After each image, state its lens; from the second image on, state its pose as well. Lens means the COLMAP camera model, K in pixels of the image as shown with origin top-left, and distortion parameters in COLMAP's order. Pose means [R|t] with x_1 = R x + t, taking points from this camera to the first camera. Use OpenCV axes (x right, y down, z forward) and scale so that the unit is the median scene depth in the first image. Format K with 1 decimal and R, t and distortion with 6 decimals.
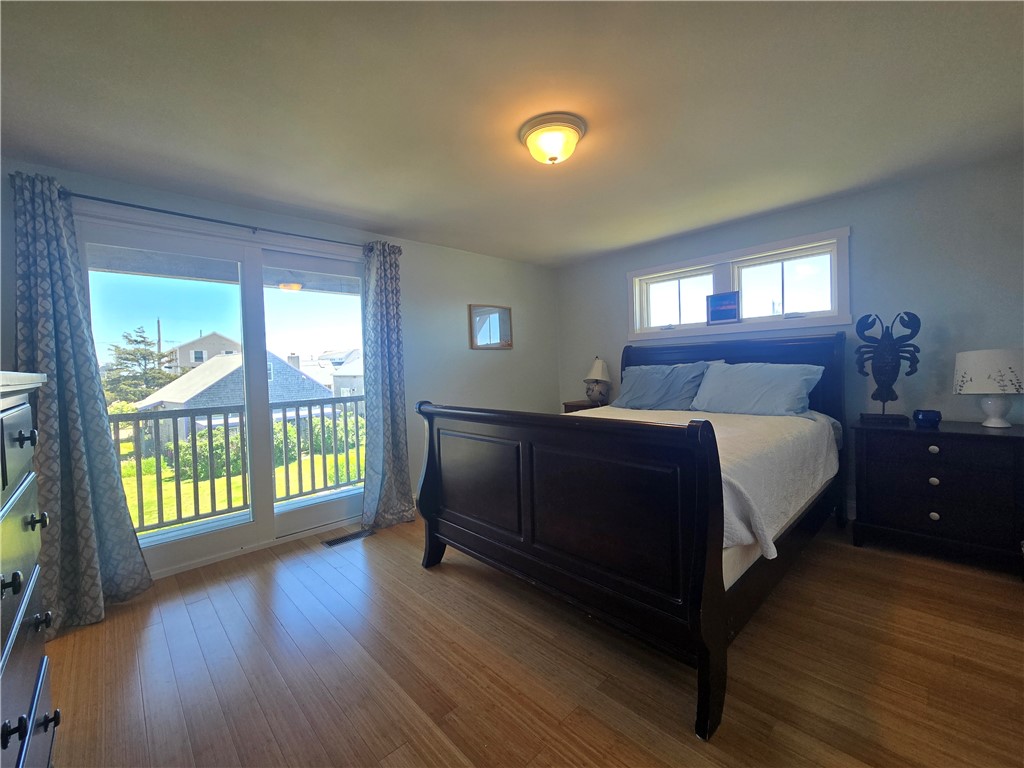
lens RADIAL K [[422.7, 0, 506.2], [0, 422.7, 376.4], [0, 0, 1]] dist [-0.007233, 0.001744]
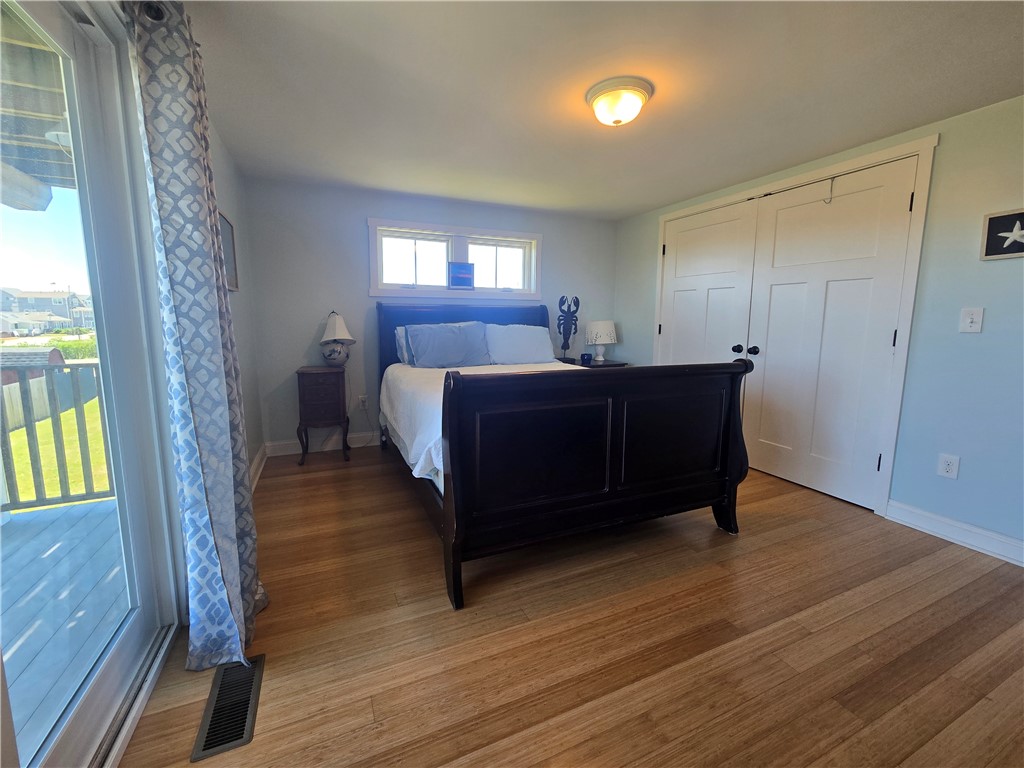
lens RADIAL K [[422.7, 0, 509.2], [0, 422.7, 376.7], [0, 0, 1]] dist [-0.007233, 0.001744]
pose [[0.329932, -0.091236, 0.939585, -0.746577], [0.006697, 0.995520, 0.094316, 0.005817], [-0.943981, -0.024825, 0.329065, 0.667539]]
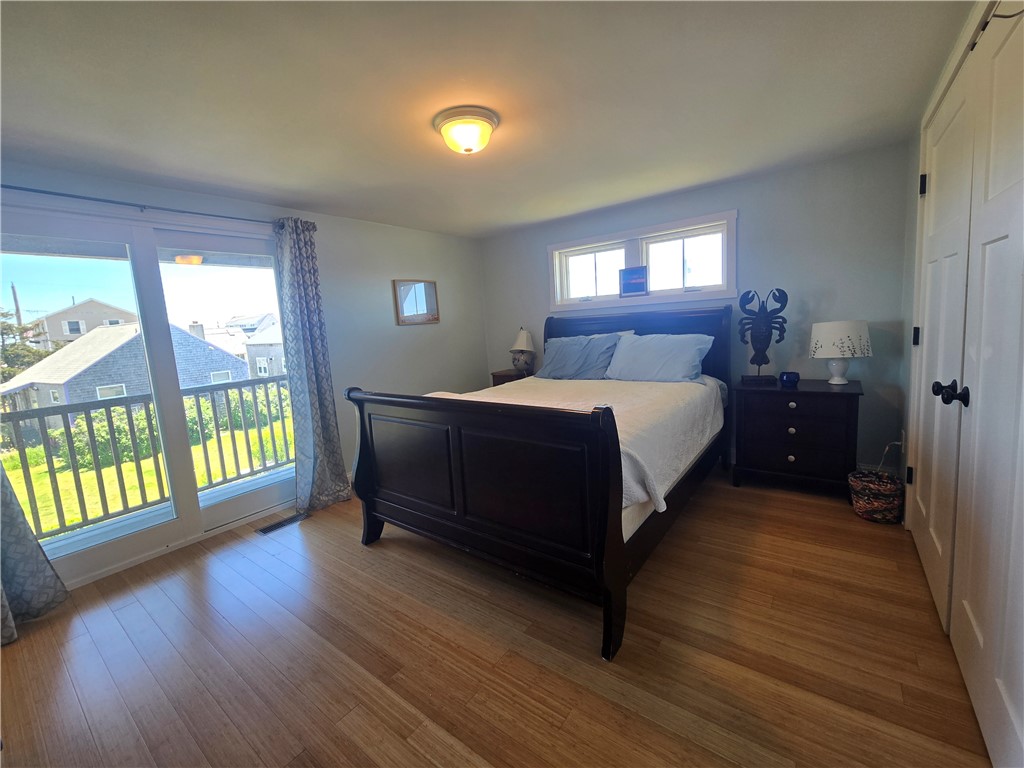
lens RADIAL K [[422.7, 0, 507.6], [0, 422.7, 376.4], [0, 0, 1]] dist [-0.007233, 0.001744]
pose [[0.985478, -0.051217, 0.161897, 0.008778], [0.035413, 0.994453, 0.099041, -0.051833], [-0.166071, -0.091869, 0.981825, -0.047951]]
